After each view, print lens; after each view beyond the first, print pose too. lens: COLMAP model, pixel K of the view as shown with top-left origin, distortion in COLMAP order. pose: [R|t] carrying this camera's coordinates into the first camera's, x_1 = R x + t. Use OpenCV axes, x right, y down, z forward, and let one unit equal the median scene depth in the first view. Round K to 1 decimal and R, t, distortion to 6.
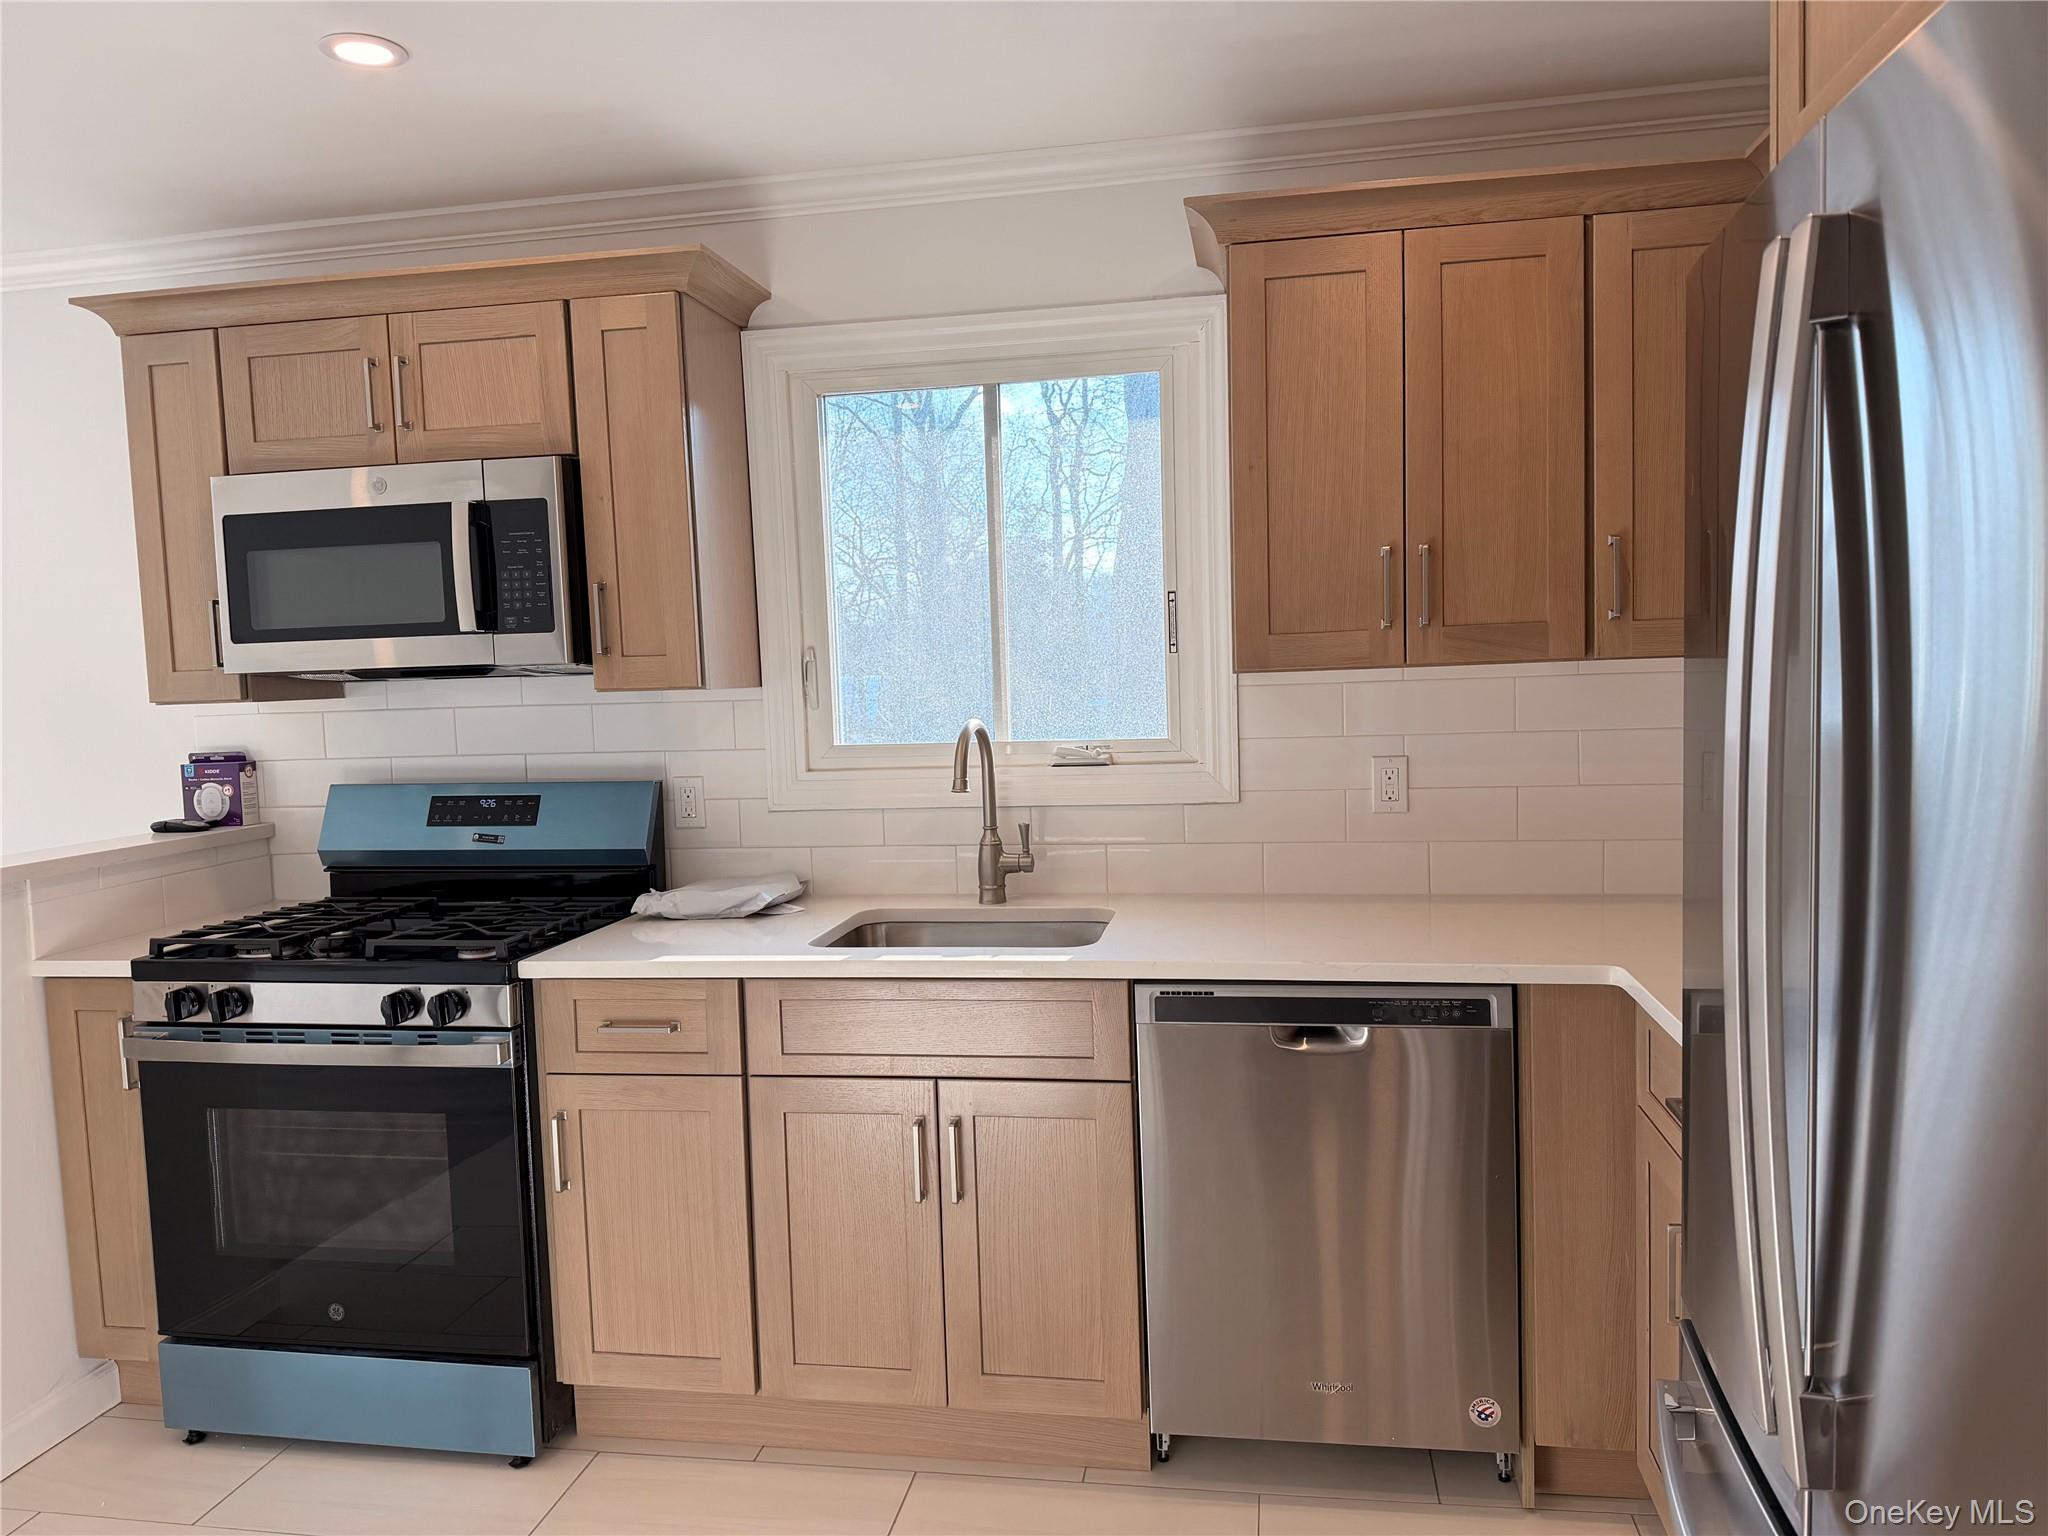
lens RADIAL K [[1415.7, 0, 1024.6], [0, 1415.7, 767.5], [0, 0, 1]] dist [0.045728, -0.078092]
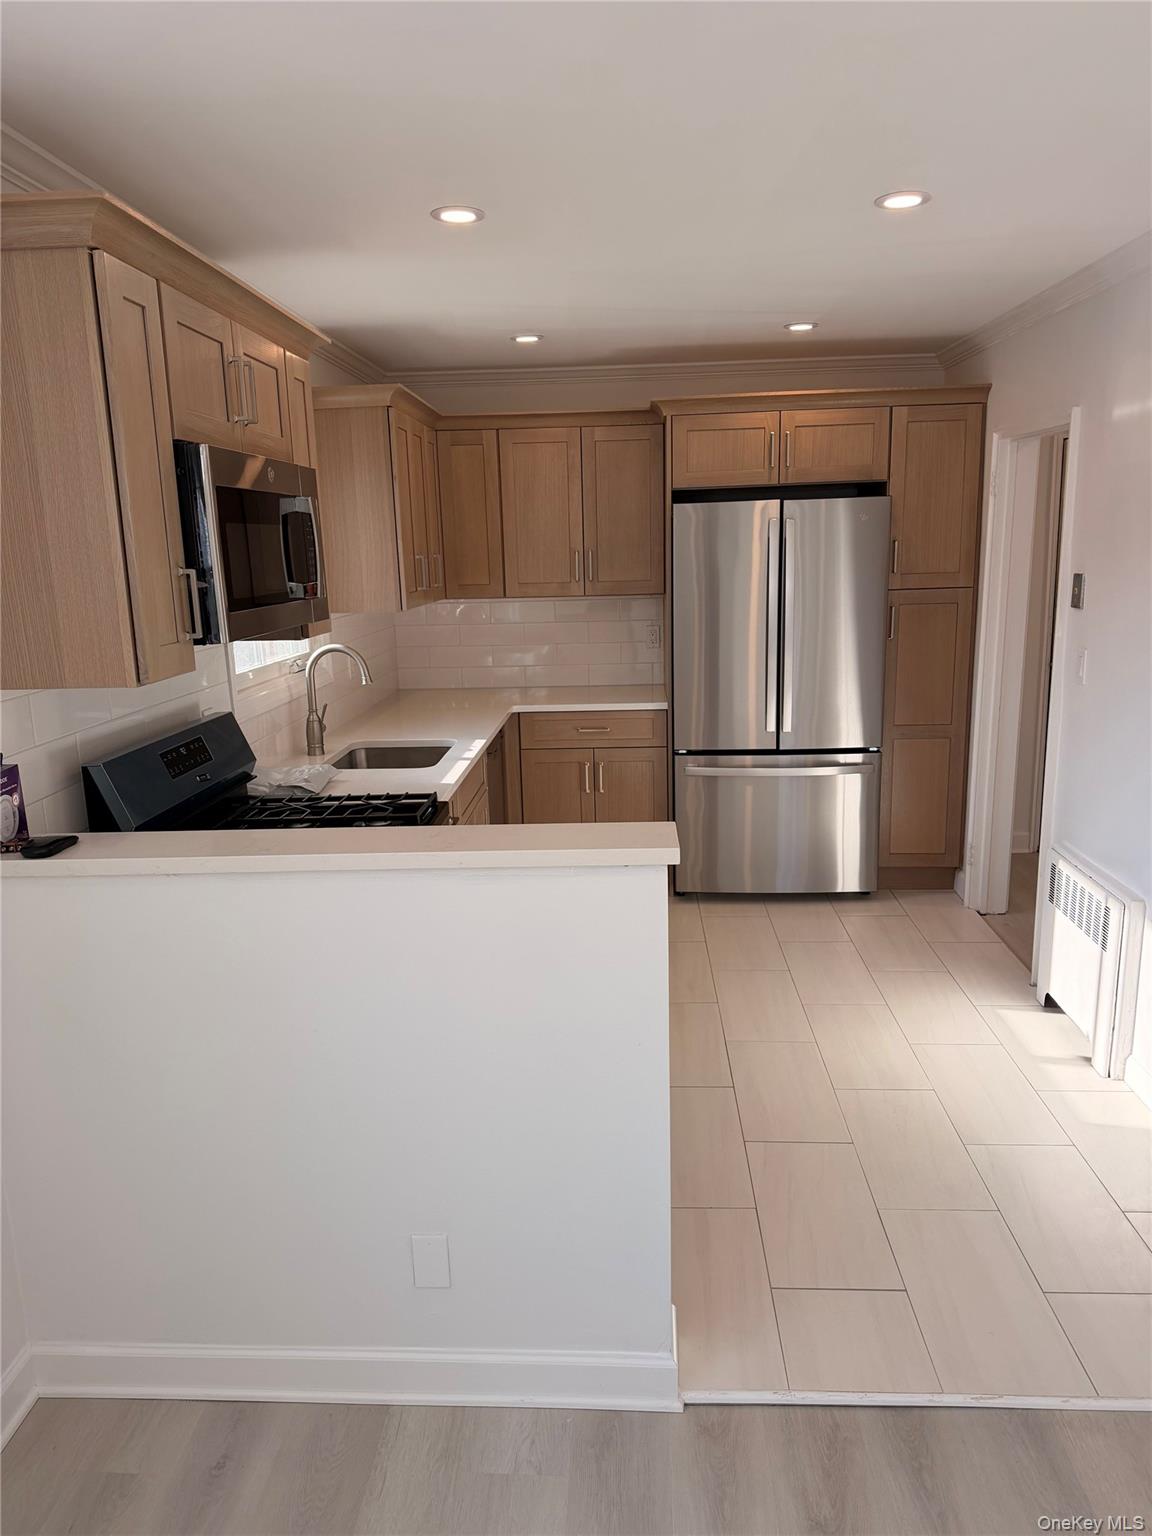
lens RADIAL K [[1061.8, 0, 567.0], [0, 1061.8, 779.6], [0, 0, 1]] dist [0.045728, -0.078092]
pose [[-0.112182, -0.178276, 0.977565, -1.515114], [0.100640, 0.976678, 0.189663, -0.100493], [-0.988578, 0.119659, -0.091624, 0.943803]]
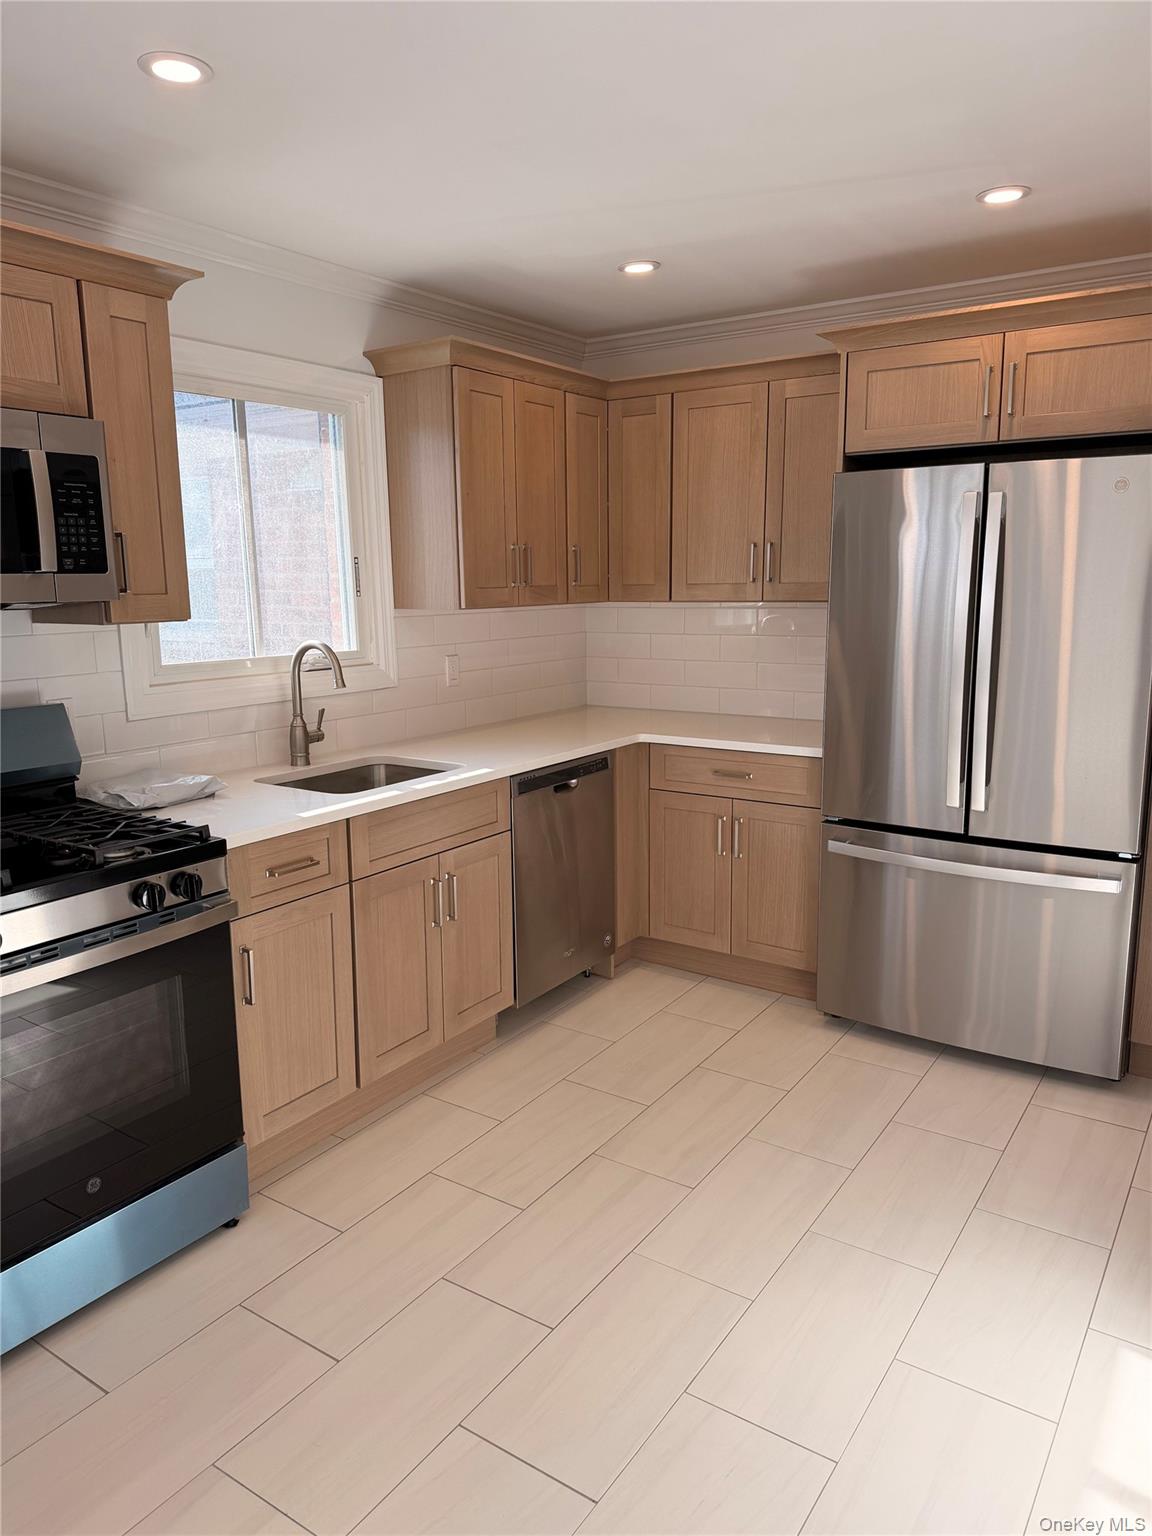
lens RADIAL K [[1061.8, 0, 575.7], [0, 1061.8, 764.2], [0, 0, 1]] dist [0.045728, -0.078092]
pose [[0.415824, -0.131741, 0.899853, -1.047400], [0.061202, 0.991263, 0.116842, -0.020730], [-0.907384, 0.006487, 0.420253, 0.304296]]
